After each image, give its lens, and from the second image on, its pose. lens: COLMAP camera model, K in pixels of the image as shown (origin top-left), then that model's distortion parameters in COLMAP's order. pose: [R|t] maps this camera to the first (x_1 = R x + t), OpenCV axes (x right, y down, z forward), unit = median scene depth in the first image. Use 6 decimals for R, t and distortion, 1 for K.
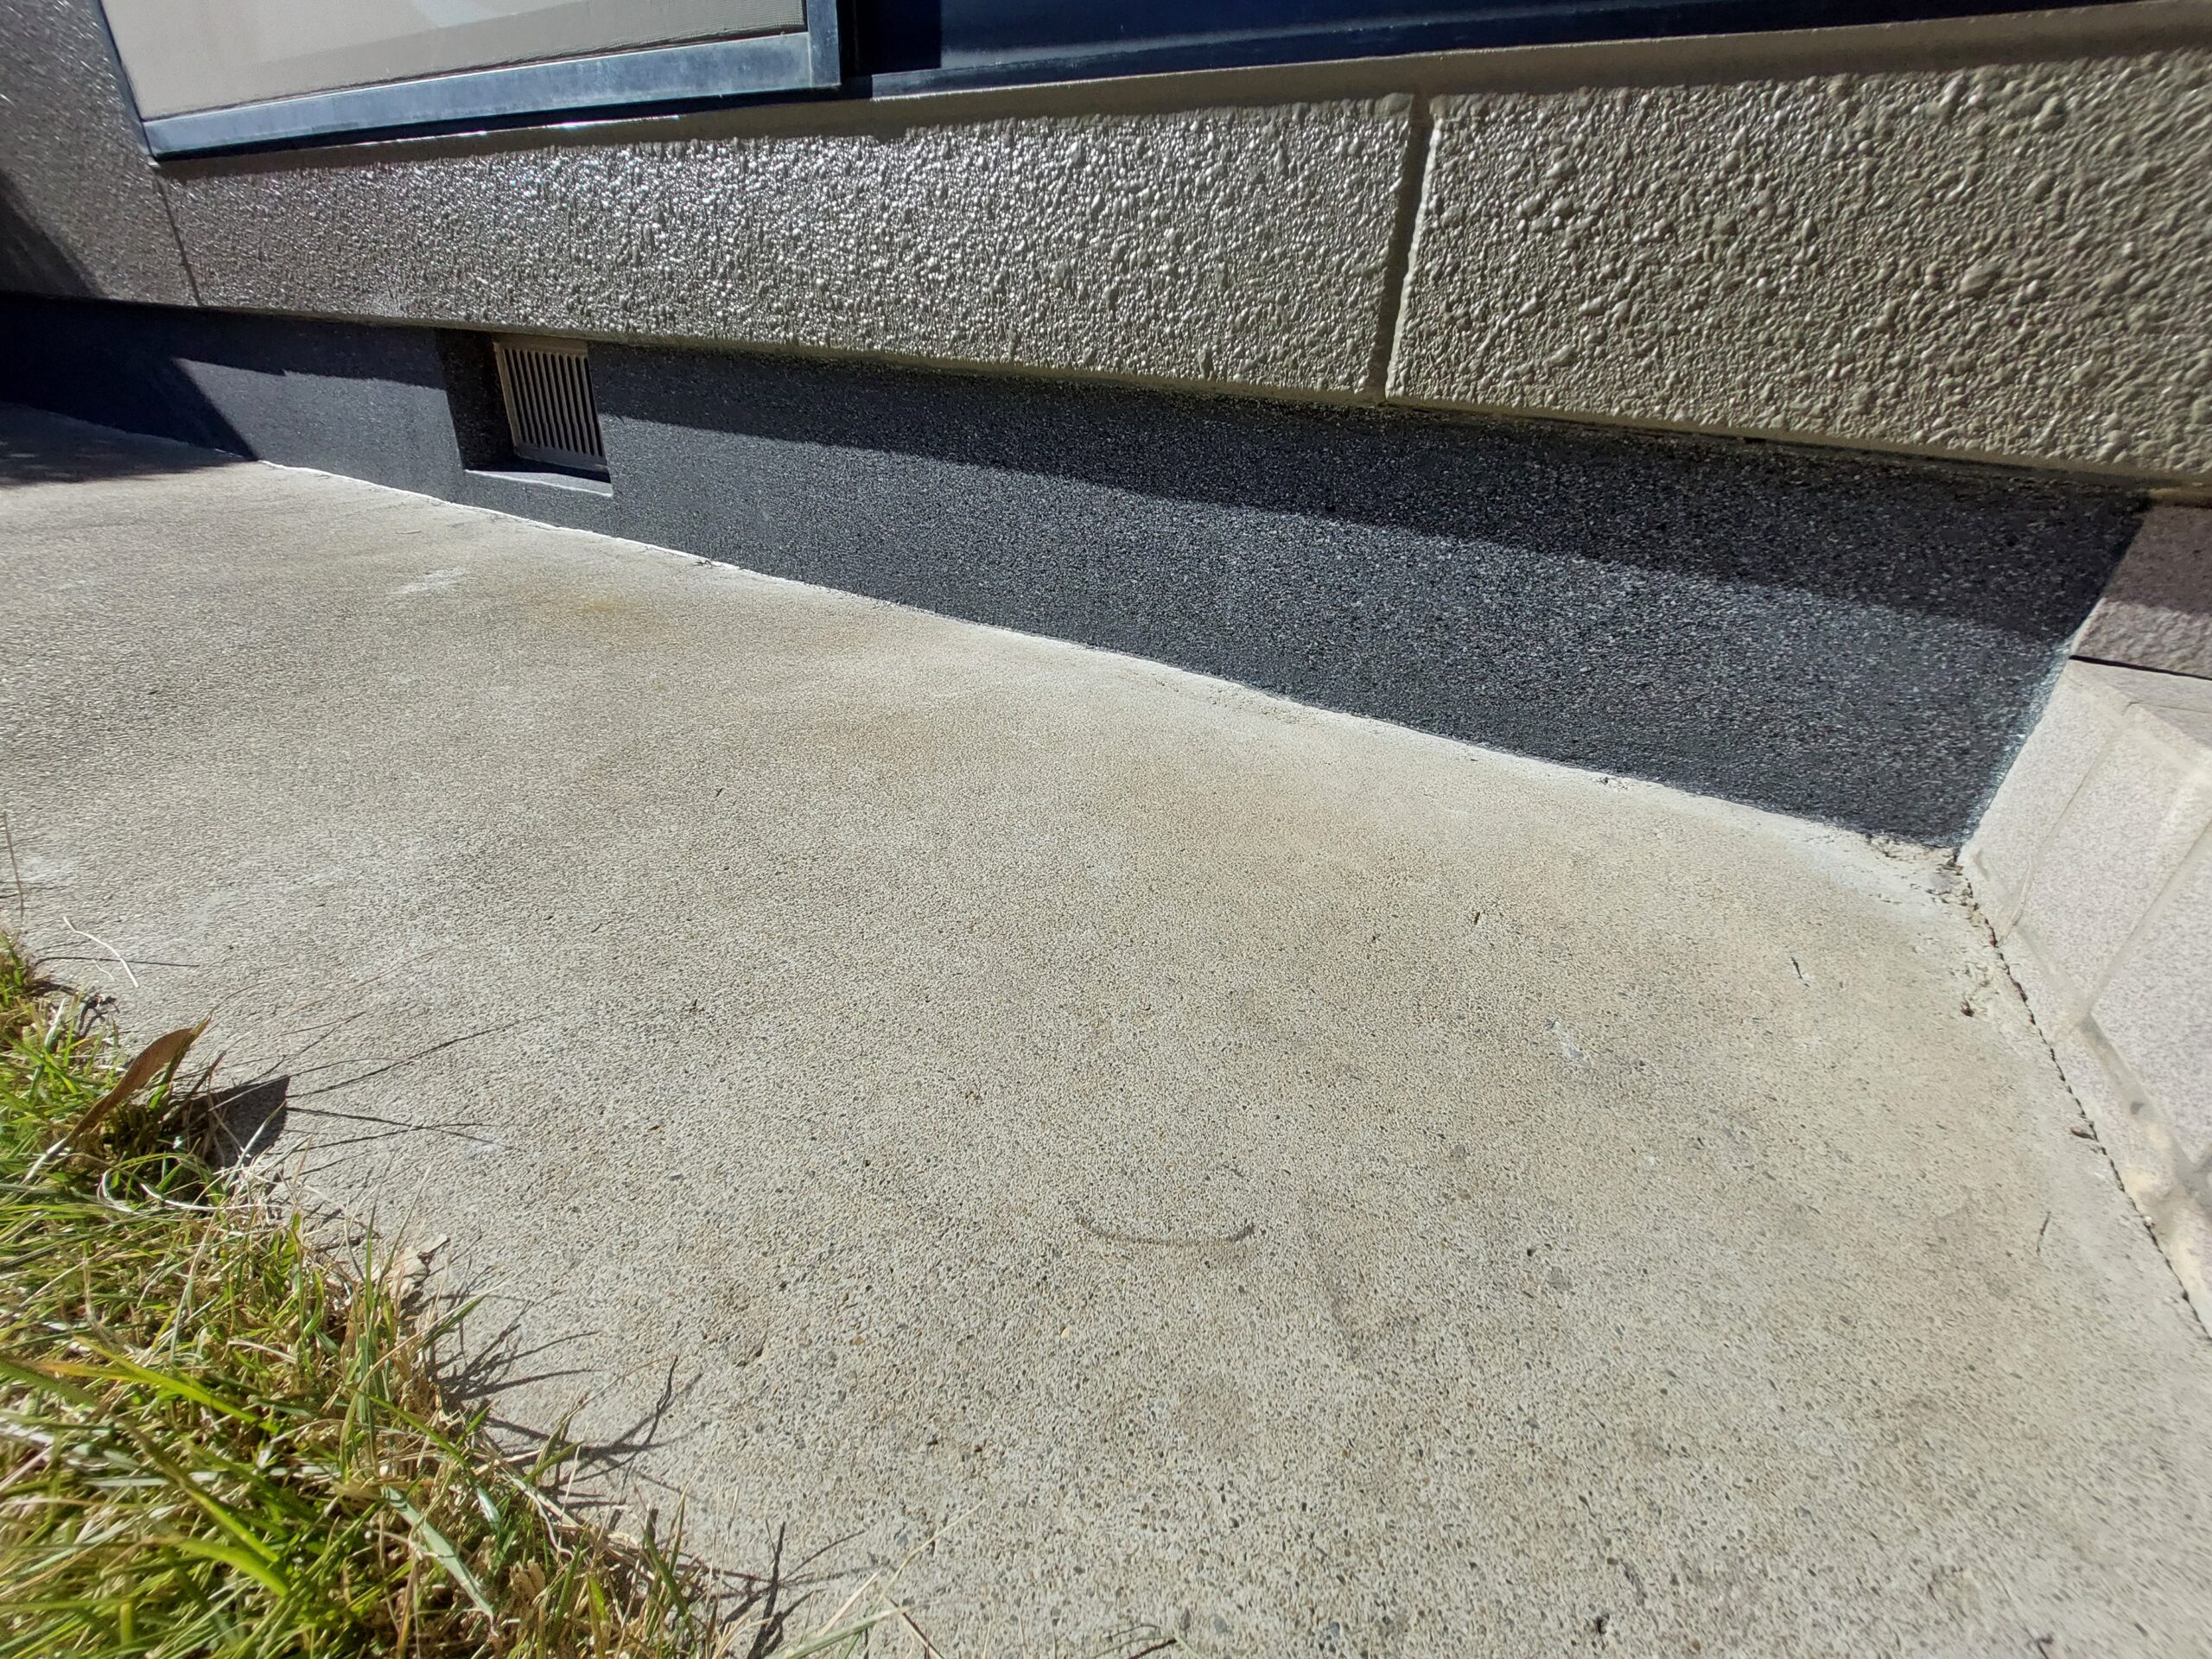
lens RADIAL K [[869.8, 0, 1119.7], [0, 869.8, 818.4], [0, 0, 1]] dist [-0.007449, -0.003921]
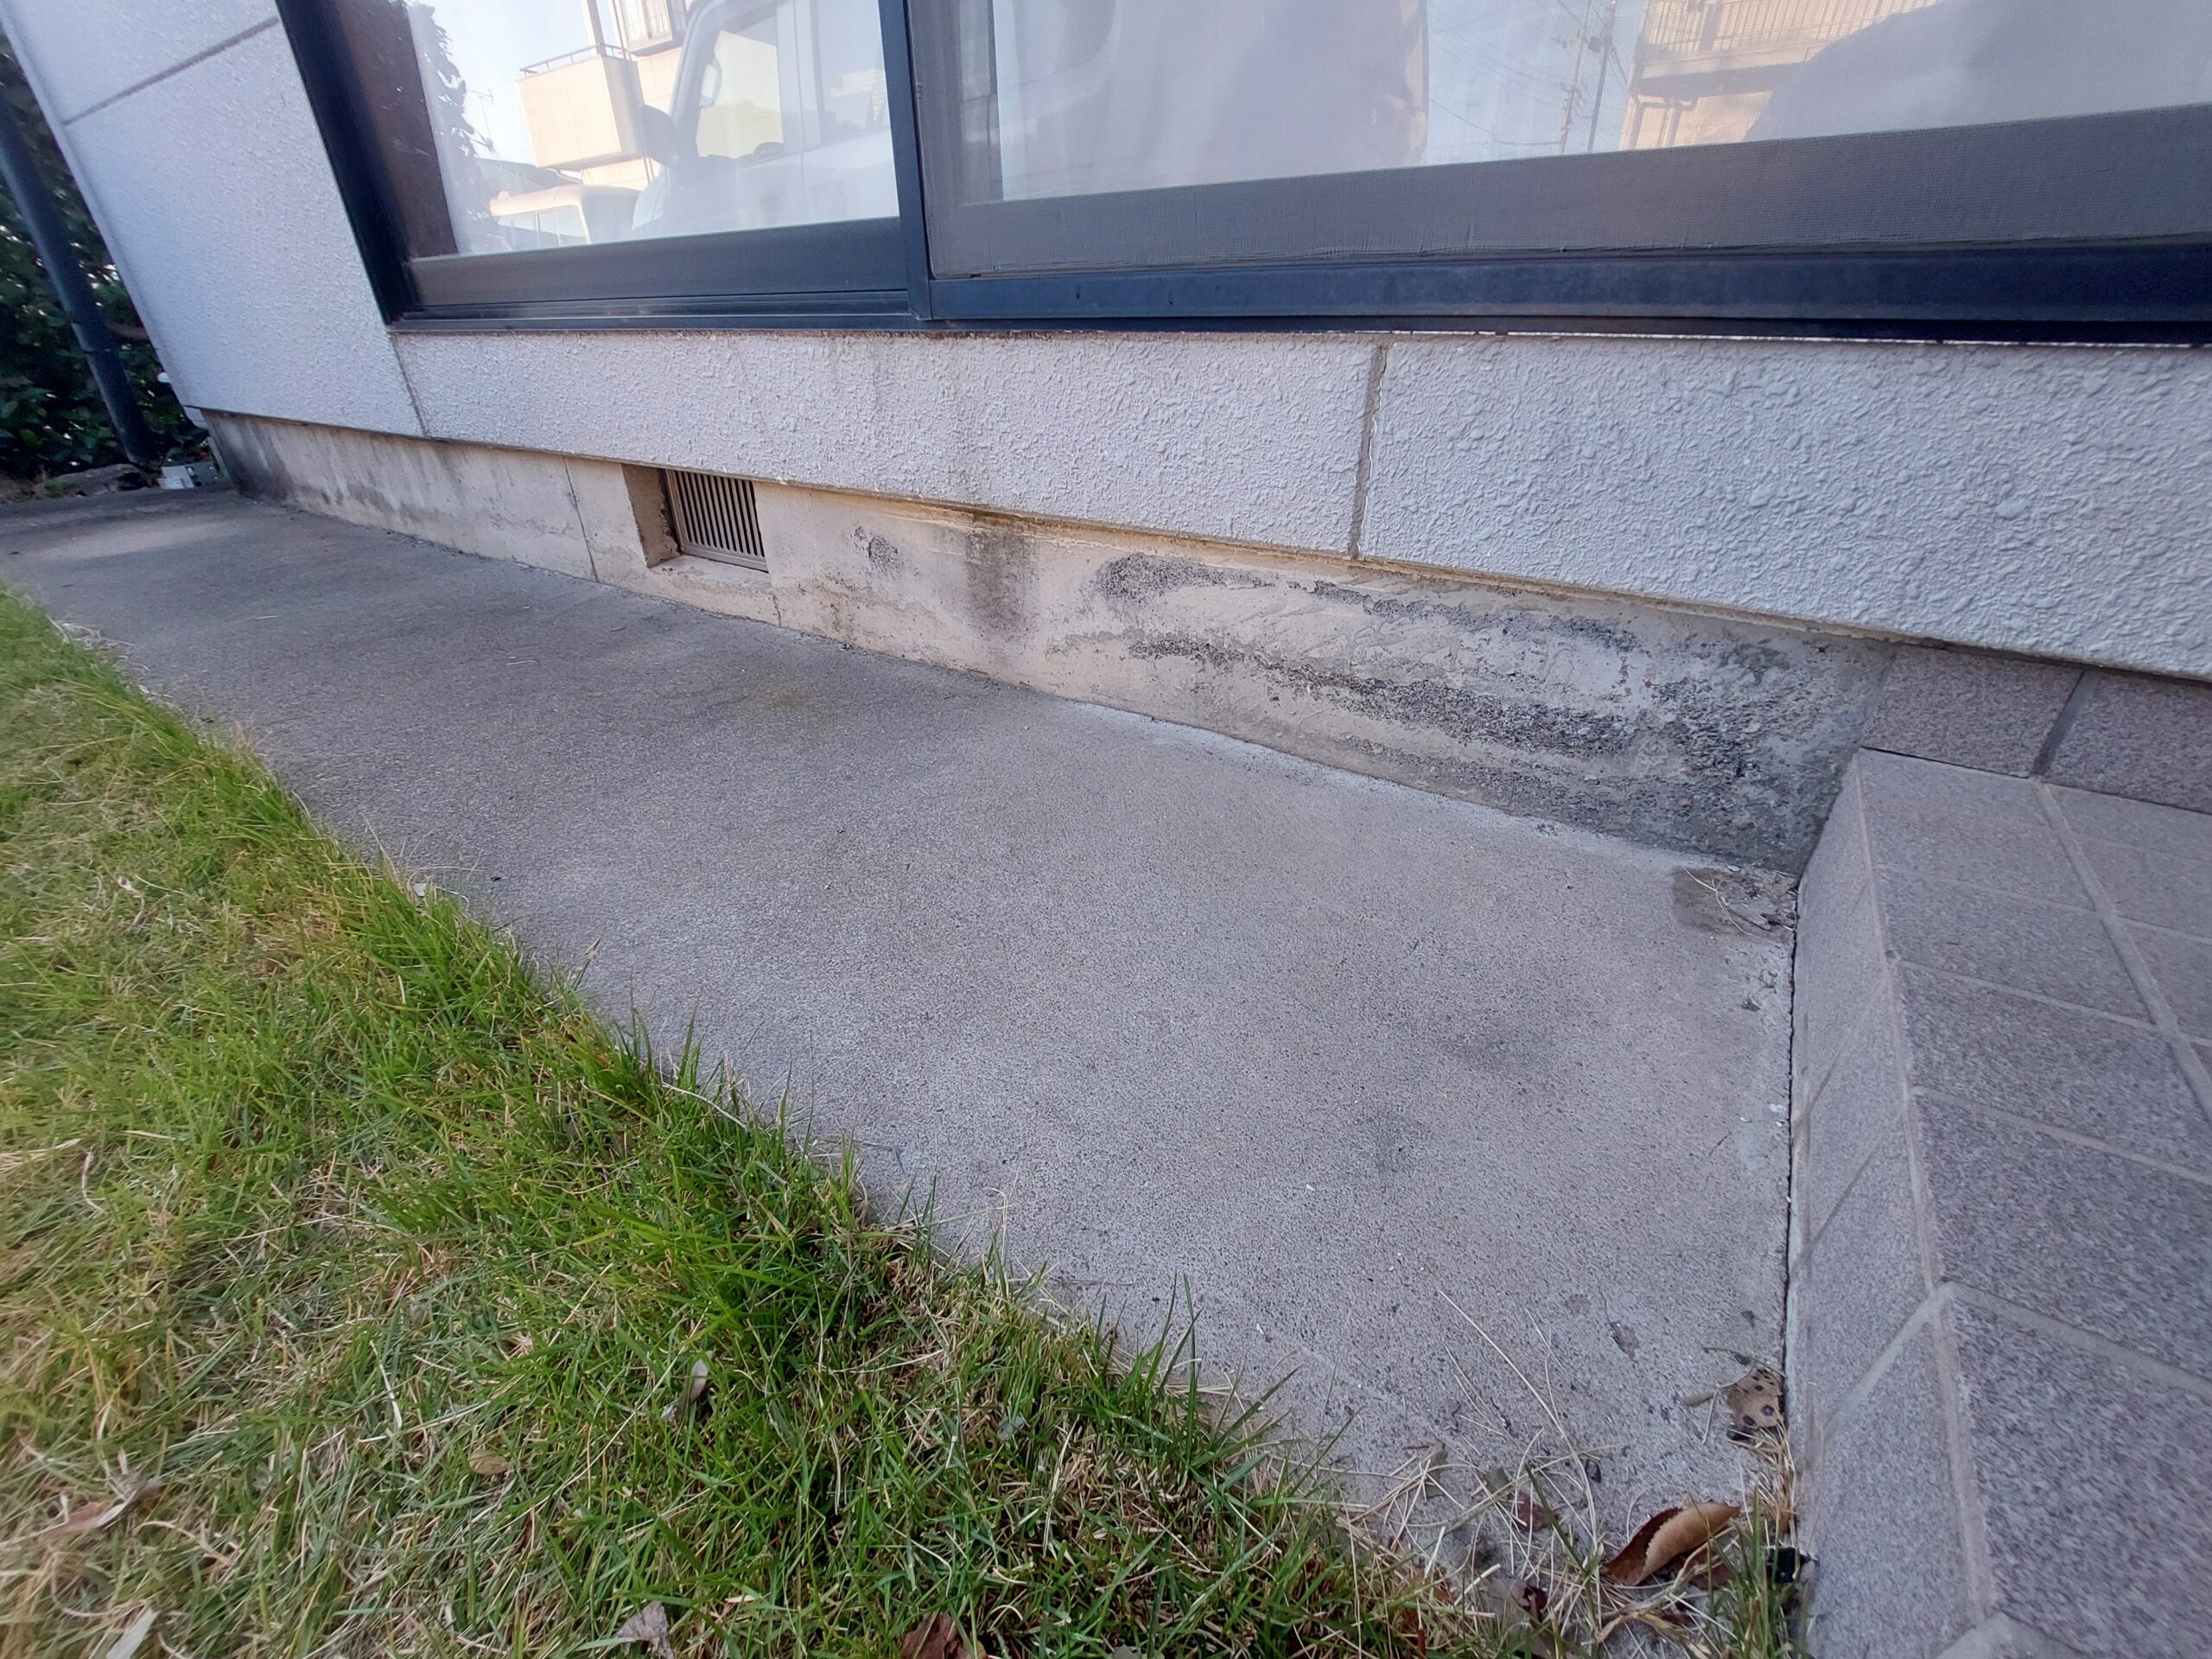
lens RADIAL K [[880.5, 0, 1116.9], [0, 880.5, 814.1], [0, 0, 1]] dist [-0.015150, -0.000791]
pose [[0.995158, -0.032627, -0.092715, 0.045224], [0.036116, 0.998692, 0.036202, -0.174798], [0.091412, -0.039375, 0.995034, -0.514037]]
